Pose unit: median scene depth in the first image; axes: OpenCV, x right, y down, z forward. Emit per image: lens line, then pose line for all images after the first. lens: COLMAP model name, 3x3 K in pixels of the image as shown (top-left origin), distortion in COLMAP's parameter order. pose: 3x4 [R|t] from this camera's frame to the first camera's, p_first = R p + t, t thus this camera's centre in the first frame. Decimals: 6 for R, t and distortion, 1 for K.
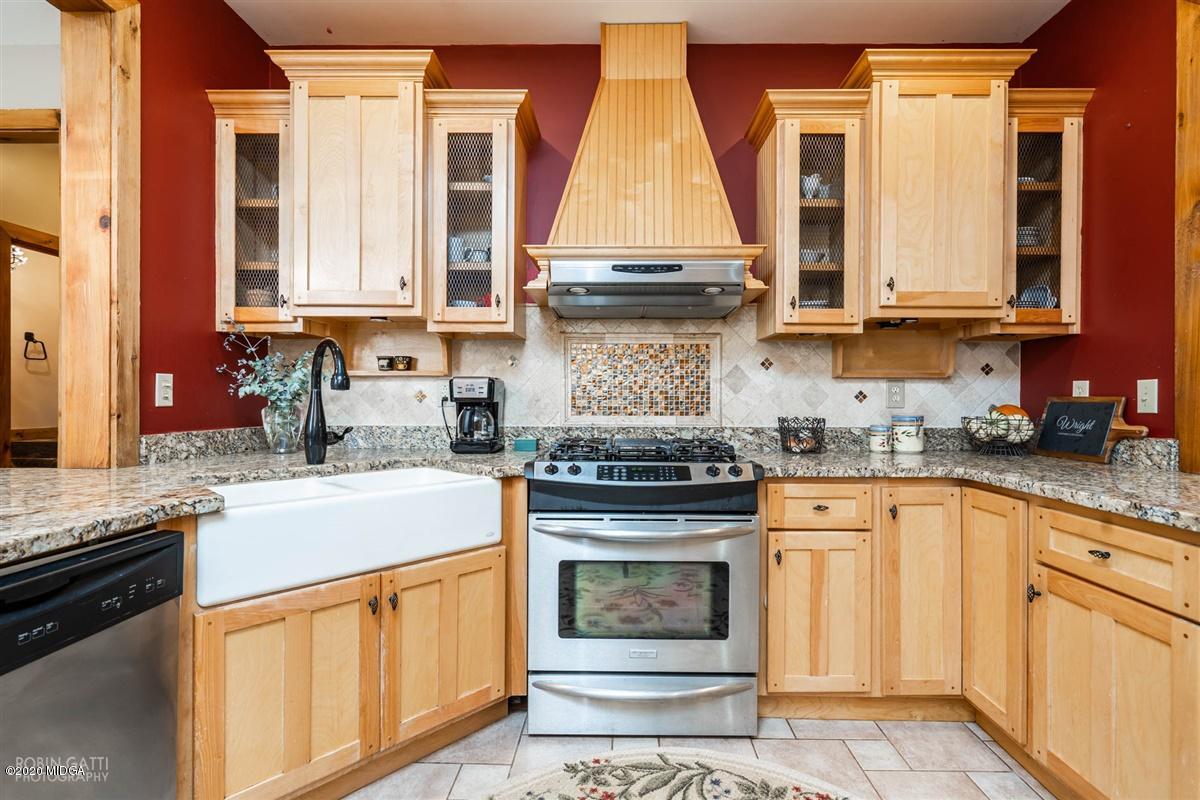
lens RADIAL K [[555.2, 0, 614.8], [0, 555.2, 399.4], [0, 0, 1]] dist [0.000256, 0.000853]
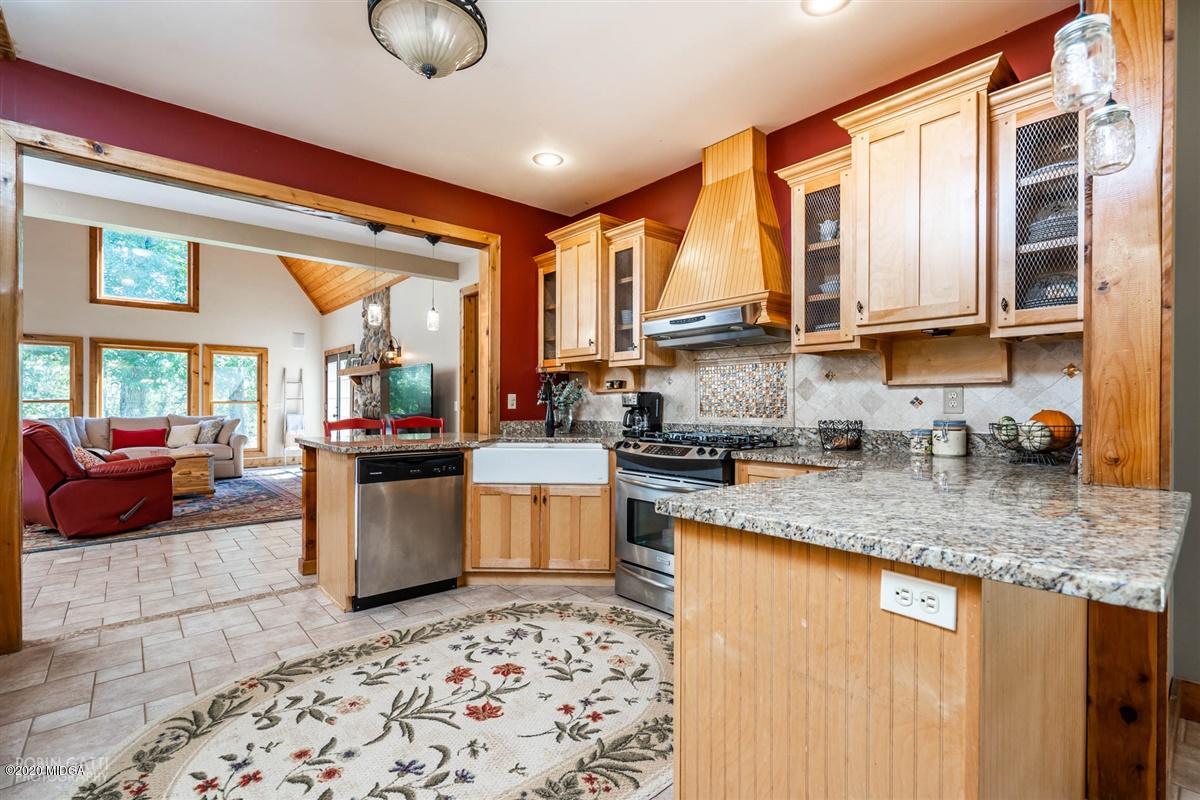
lens RADIAL K [[543.5, 0, 598.8], [0, 543.5, 404.4], [0, 0, 1]] dist [0.000390, 0.000004]
pose [[0.666772, -0.003721, -0.745252, 0.945480], [-0.000697, 0.999984, -0.005616, 0.005954], [0.745261, 0.004264, 0.666759, -0.175632]]
